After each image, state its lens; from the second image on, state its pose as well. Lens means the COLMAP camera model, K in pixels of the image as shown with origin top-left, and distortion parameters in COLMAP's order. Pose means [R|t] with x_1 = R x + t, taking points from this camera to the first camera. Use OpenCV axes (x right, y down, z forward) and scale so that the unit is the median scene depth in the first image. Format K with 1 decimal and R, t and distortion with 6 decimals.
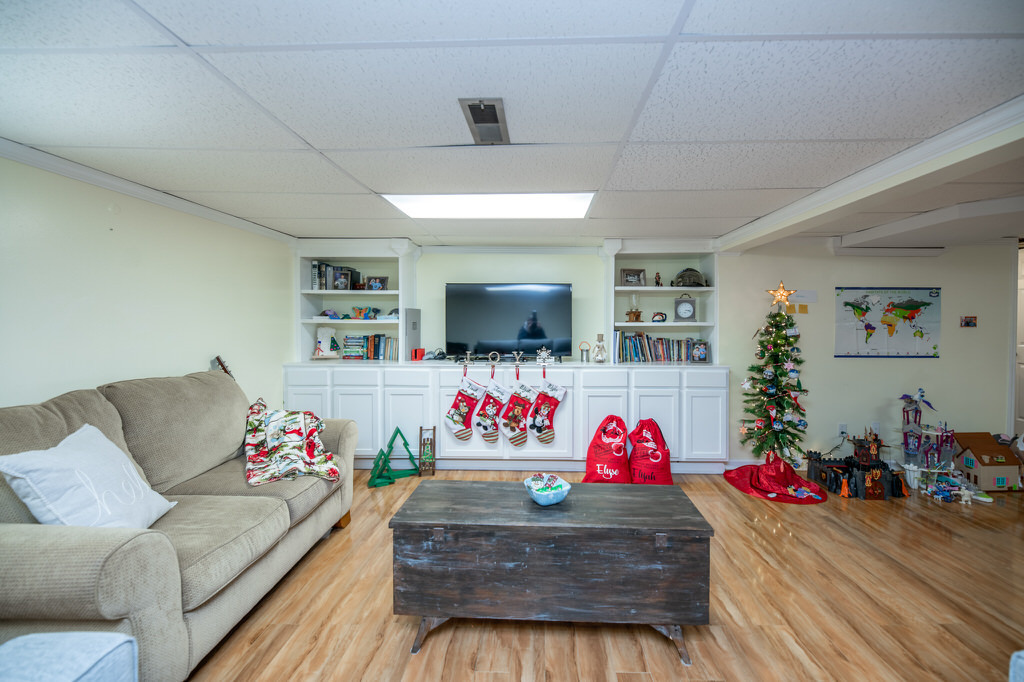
lens RADIAL K [[447.7, 0, 572.9], [0, 447.7, 326.7], [0, 0, 1]] dist [-0.001990, -0.000086]
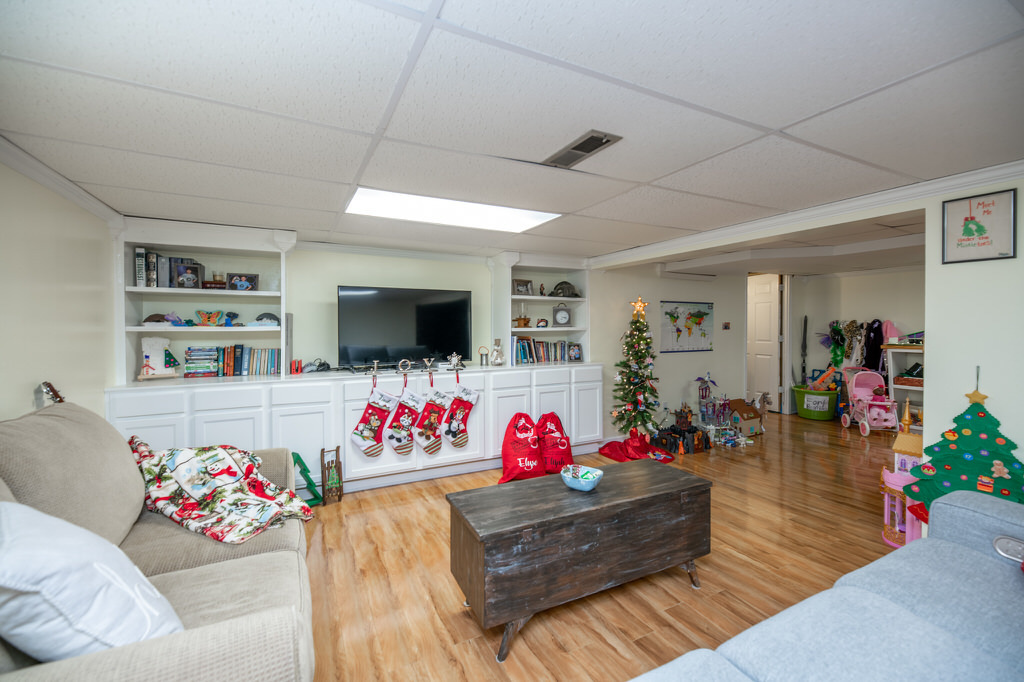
lens RADIAL K [[416.0, 0, 572.1], [0, 416.0, 328.6], [0, 0, 1]] dist [0.000845, -0.000171]
pose [[0.871917, -0.006726, 0.489608, -0.299324], [0.009012, 0.999957, -0.002312, -0.005127], [-0.489571, 0.006428, 0.871940, 0.047265]]
